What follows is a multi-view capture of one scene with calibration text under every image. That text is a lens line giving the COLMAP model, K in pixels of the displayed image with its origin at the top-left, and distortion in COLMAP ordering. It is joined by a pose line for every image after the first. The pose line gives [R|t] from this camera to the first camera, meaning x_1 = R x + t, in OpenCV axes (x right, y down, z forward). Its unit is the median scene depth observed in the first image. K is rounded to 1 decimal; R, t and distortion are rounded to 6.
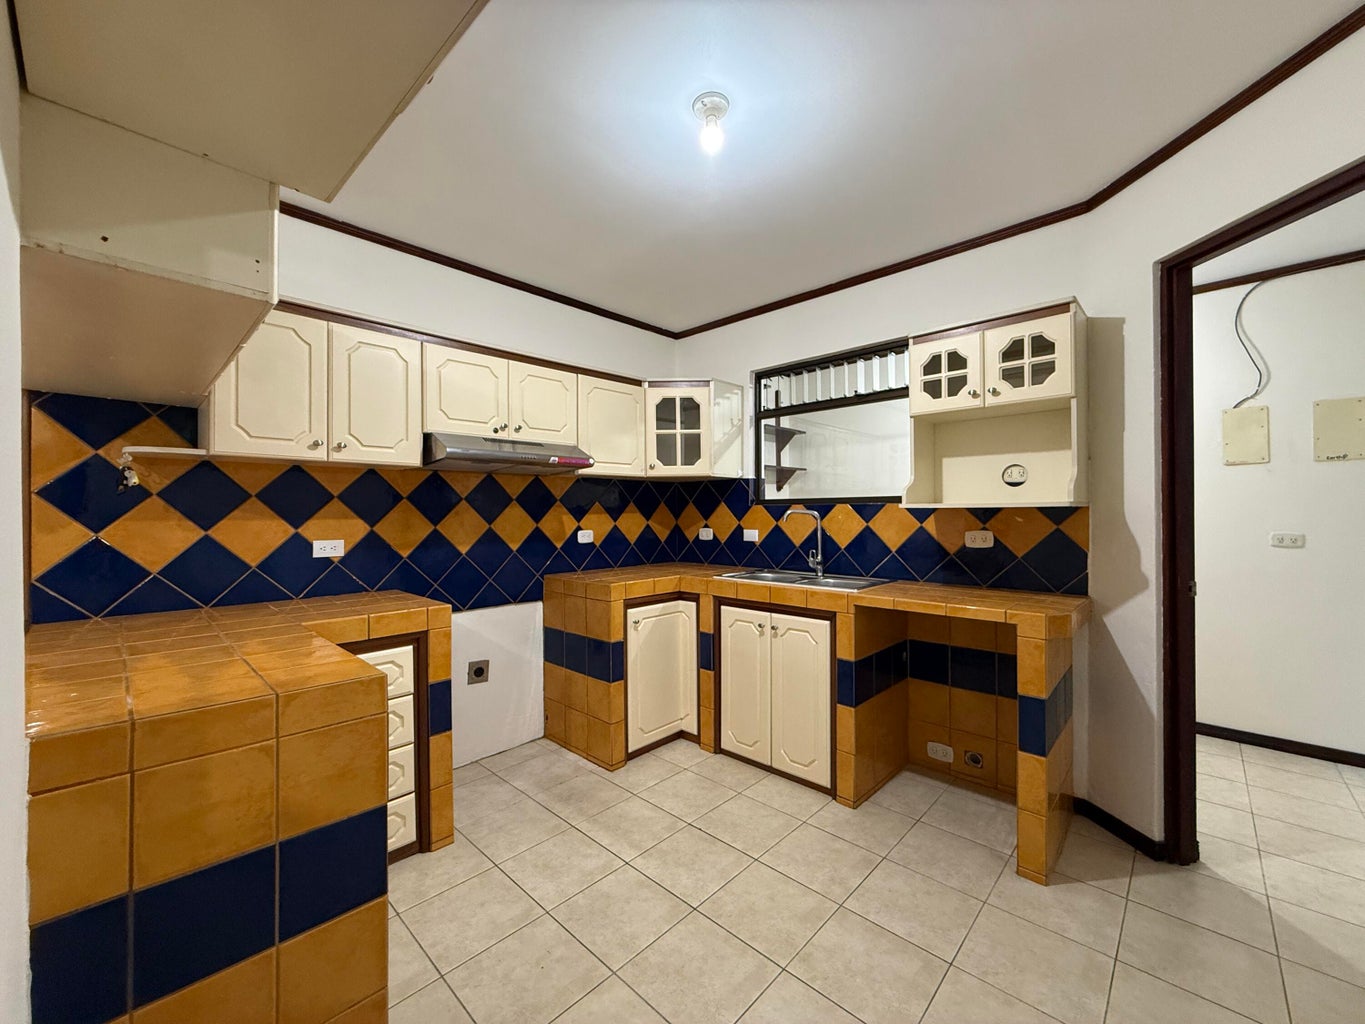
lens RADIAL K [[543.2, 0, 678.3], [0, 543.2, 509.8], [0, 0, 1]] dist [0.000532, -0.000507]
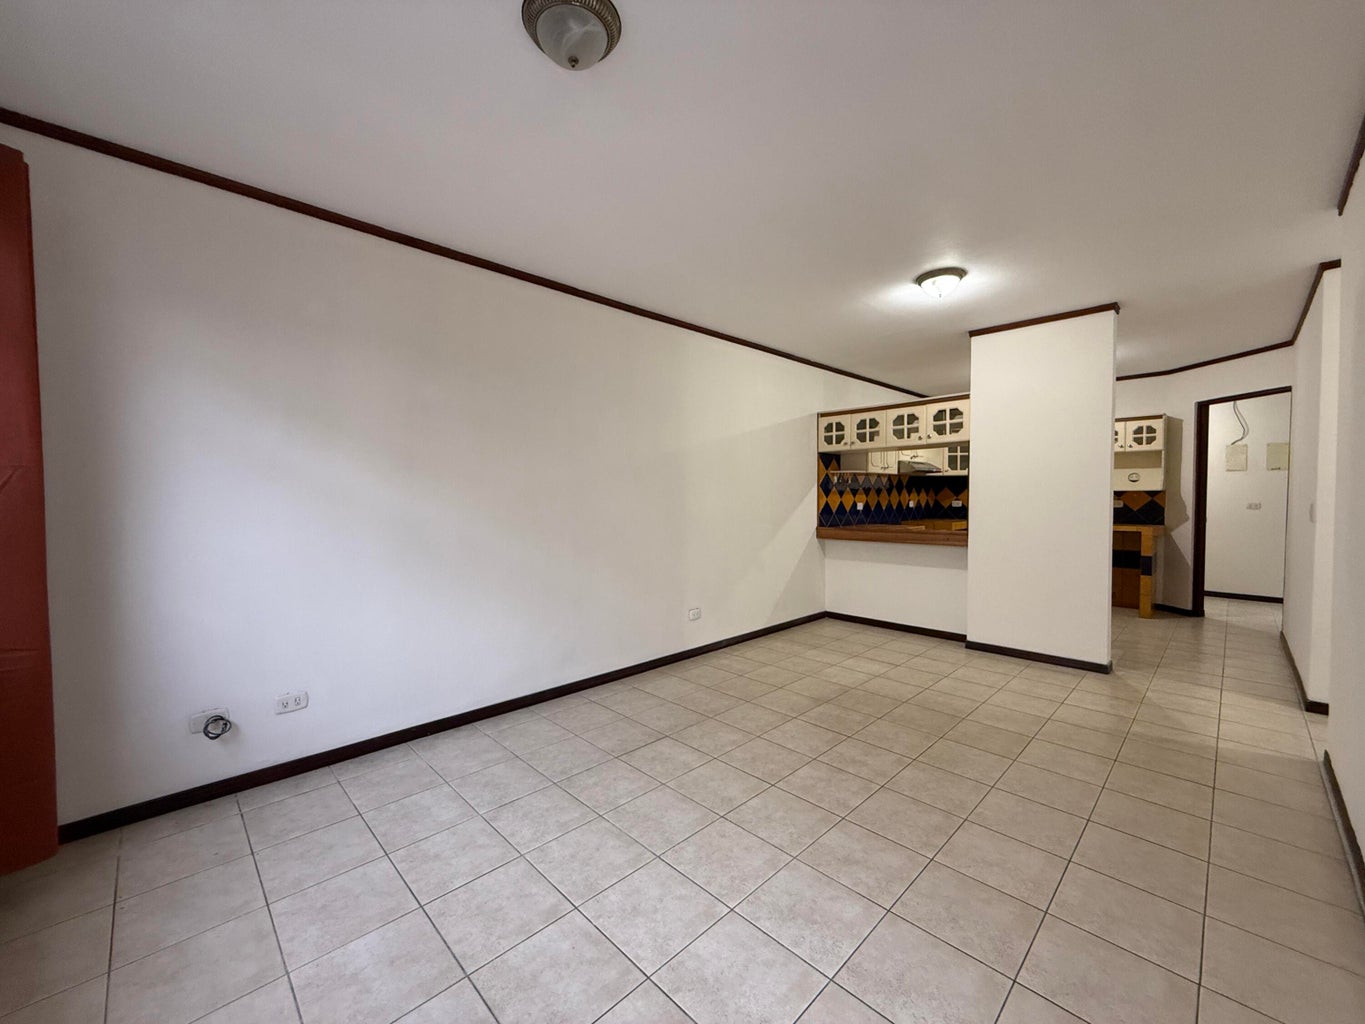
lens RADIAL K [[543.2, 0, 677.9], [0, 543.2, 508.9], [0, 0, 1]] dist [0.000532, -0.000507]
pose [[0.999391, 0.003404, -0.034720, -1.283252], [-0.002245, 0.999441, 0.033368, 0.000355], [0.034814, -0.033269, 0.998840, -1.447999]]
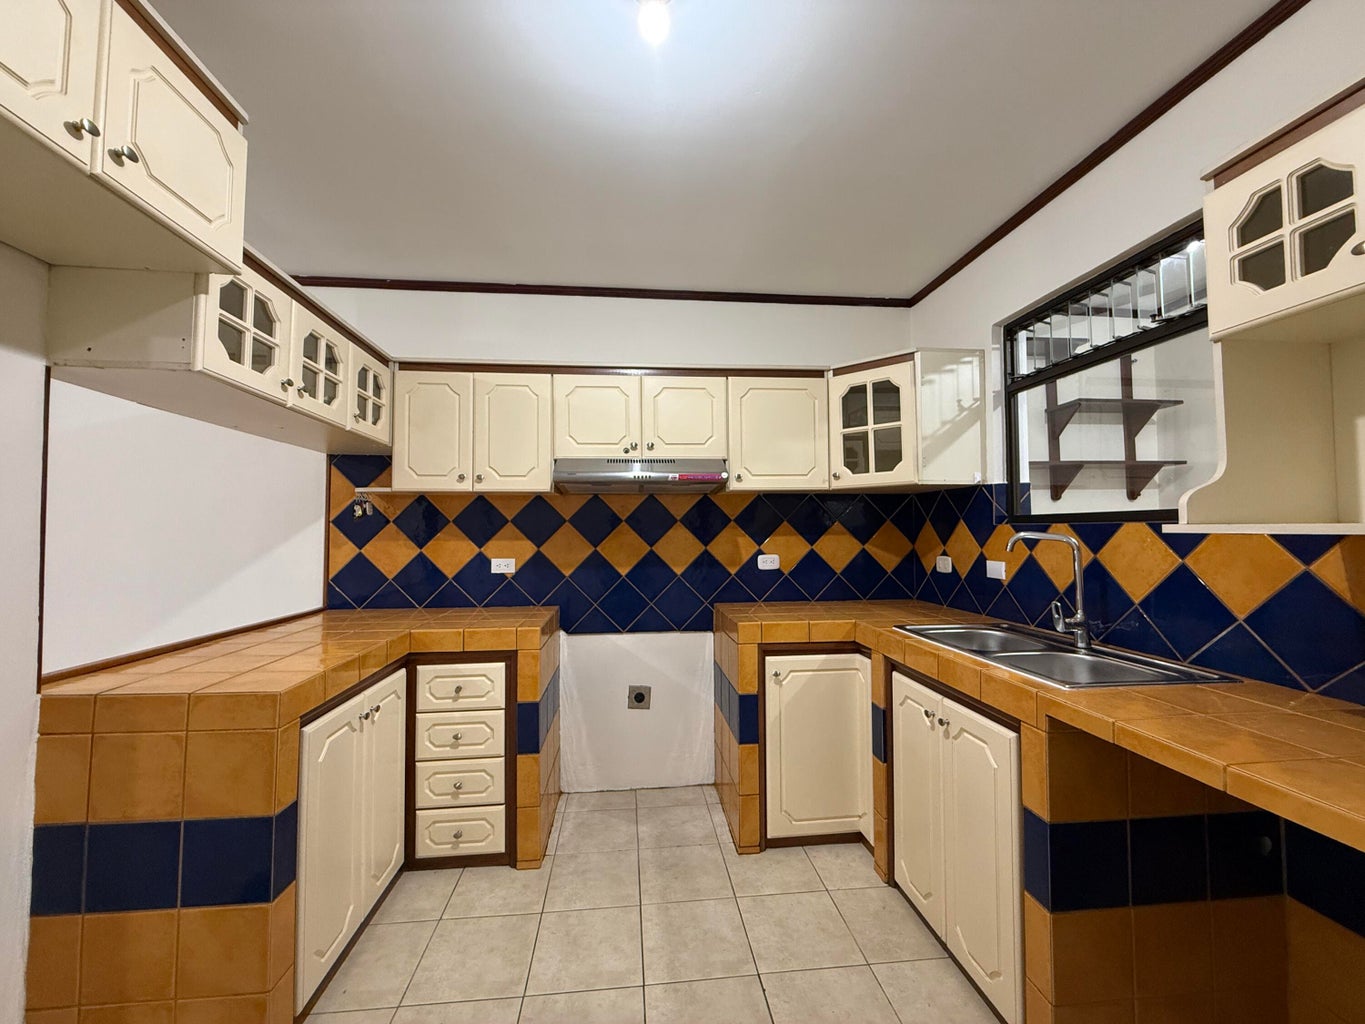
lens RADIAL K [[543.2, 0, 680.6], [0, 543.2, 510.2], [0, 0, 1]] dist [0.000532, -0.000507]
pose [[0.762624, -0.022916, -0.646436, 0.360975], [0.004566, 0.999538, -0.030046, -0.009959], [0.646826, 0.019962, 0.762376, 0.324168]]
